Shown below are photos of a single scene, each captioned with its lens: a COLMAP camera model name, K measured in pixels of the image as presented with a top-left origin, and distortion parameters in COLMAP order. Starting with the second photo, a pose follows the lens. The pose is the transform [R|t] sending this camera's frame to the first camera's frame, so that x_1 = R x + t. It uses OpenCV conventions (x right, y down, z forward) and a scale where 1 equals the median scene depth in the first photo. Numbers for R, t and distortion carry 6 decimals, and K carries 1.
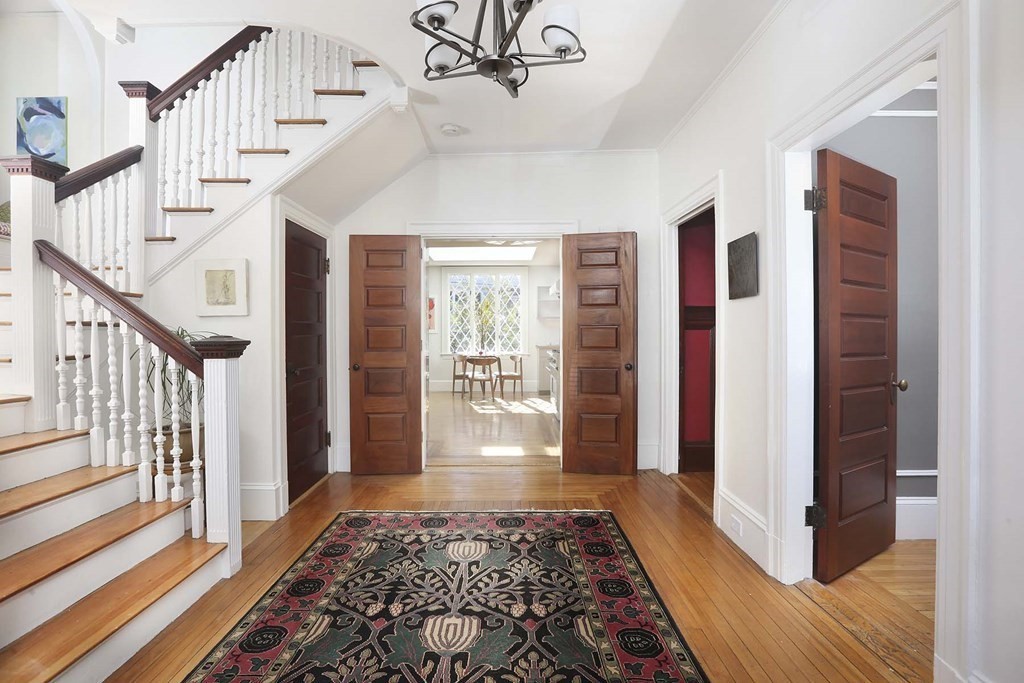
lens RADIAL K [[469.9, 0, 512.0], [0, 469.9, 341.5], [0, 0, 1]] dist [-0.001168, 0.000418]
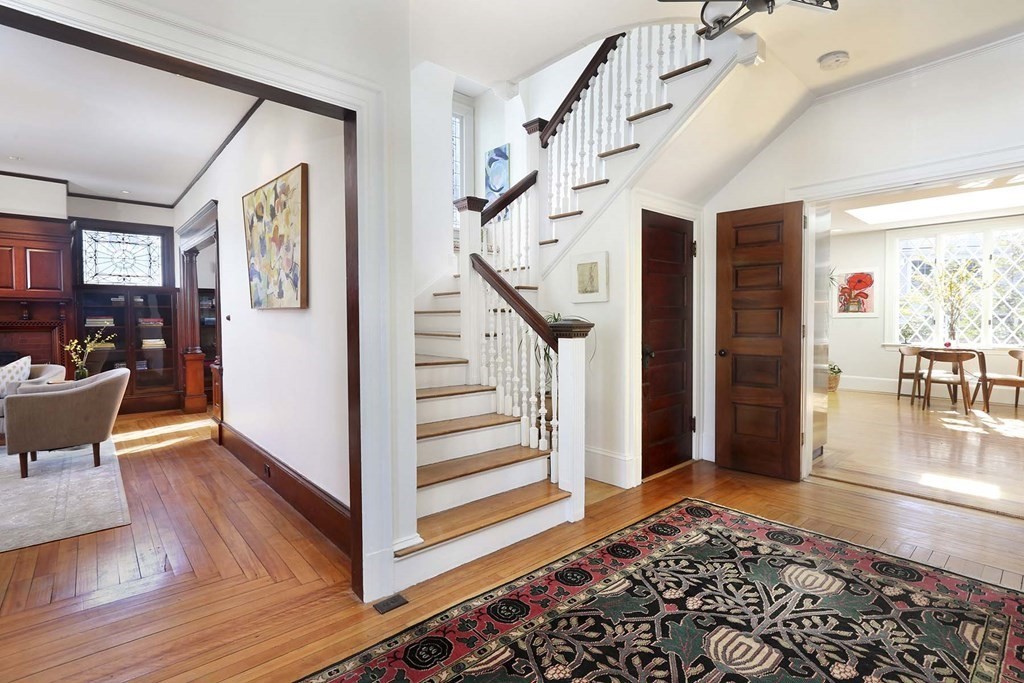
lens RADIAL K [[484.7, 0, 512.0], [0, 484.7, 341.5], [0, 0, 1]] dist [0.019668, 0.001210]
pose [[0.696301, 0.035184, -0.716887, 0.152326], [-0.012267, 0.999235, 0.037126, -0.000634], [0.717645, -0.017057, 0.696200, 0.032337]]
